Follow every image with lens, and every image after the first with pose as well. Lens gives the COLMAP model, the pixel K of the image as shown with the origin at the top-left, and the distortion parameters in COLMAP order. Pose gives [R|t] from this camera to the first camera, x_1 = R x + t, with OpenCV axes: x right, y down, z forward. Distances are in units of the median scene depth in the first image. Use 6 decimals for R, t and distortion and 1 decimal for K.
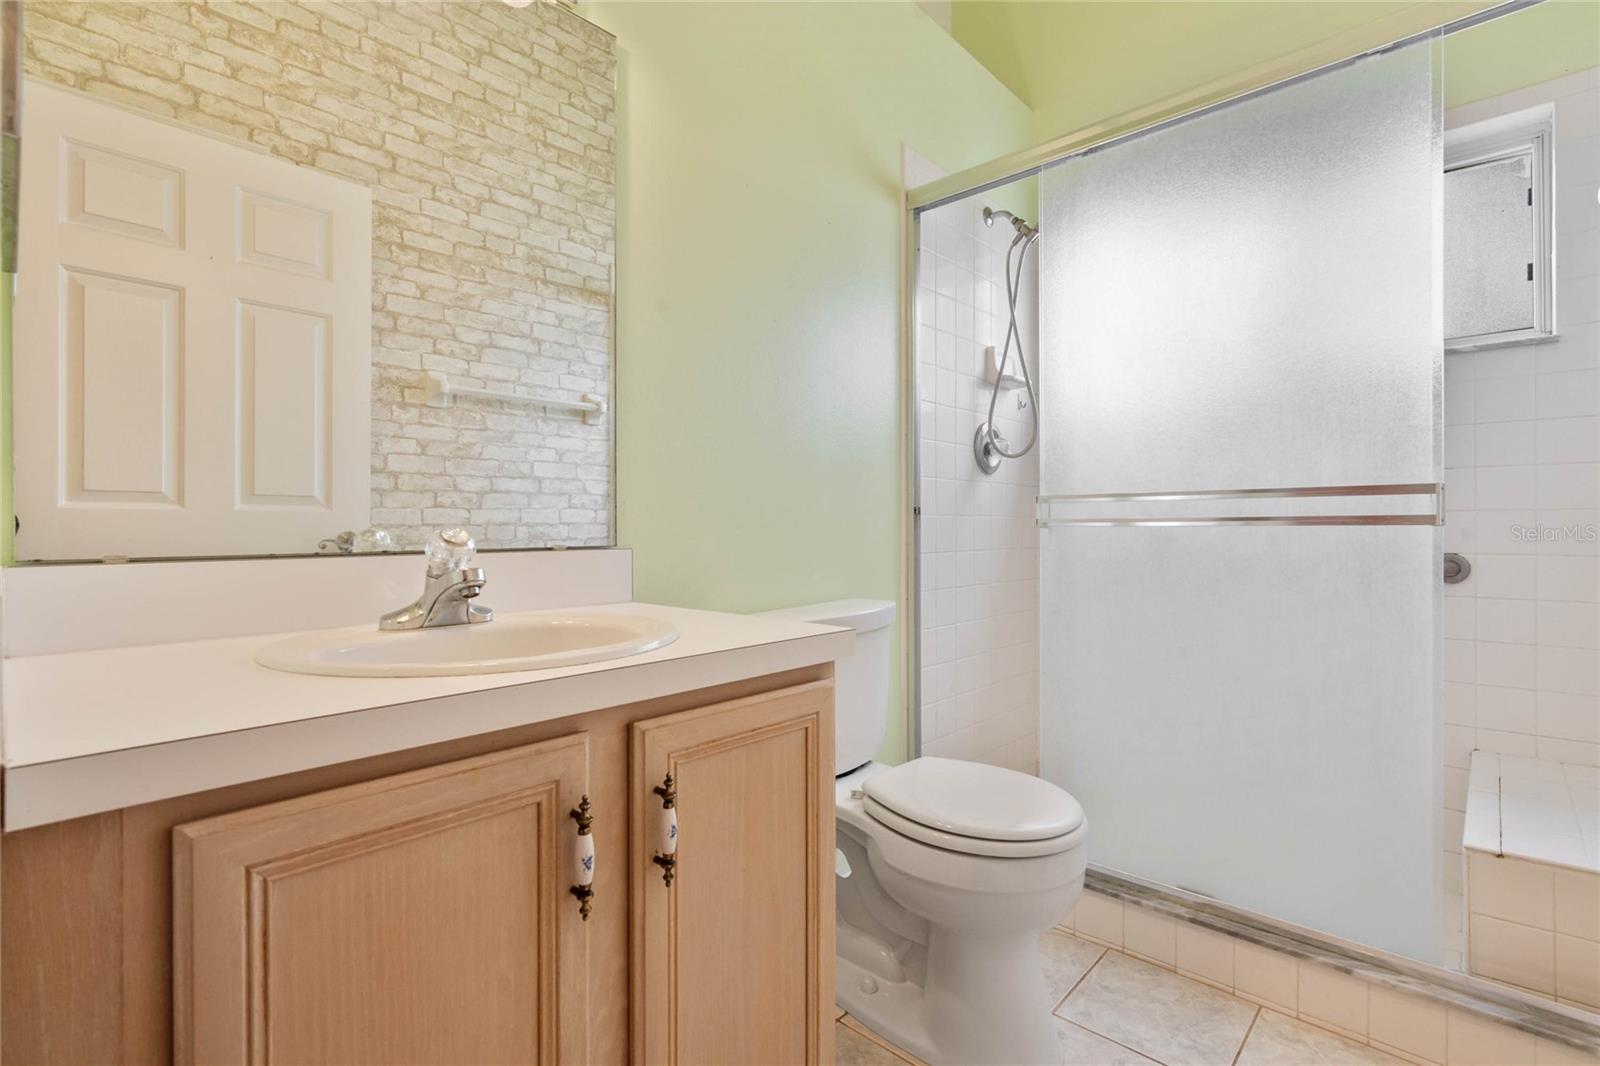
lens RADIAL K [[737.0, 0, 798.7], [0, 737.0, 534.2], [0, 0, 1]] dist [0.009163, 0.000374]
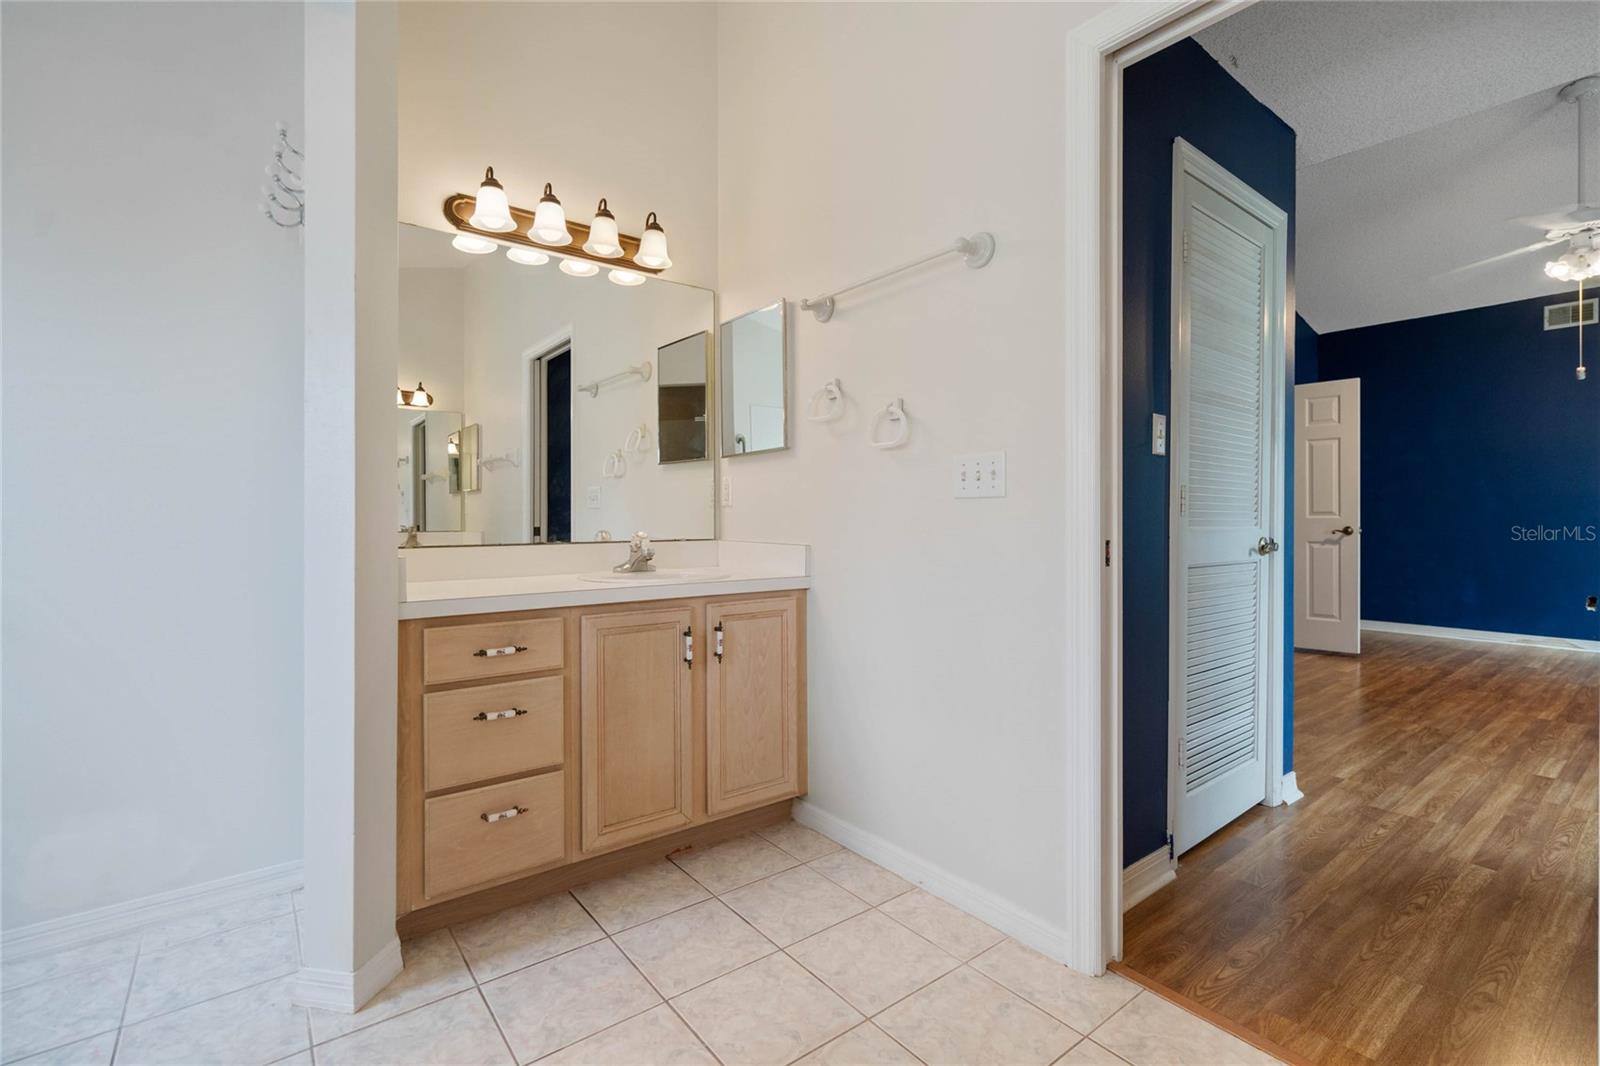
lens RADIAL K [[737.0, 0, 798.9], [0, 737.0, 534.4], [0, 0, 1]] dist [0.009163, 0.000374]
pose [[0.983707, 0.020111, -0.178648, 0.496266], [-0.020852, 0.999780, -0.002274, -0.001990], [0.178563, 0.005962, 0.983910, -1.373010]]
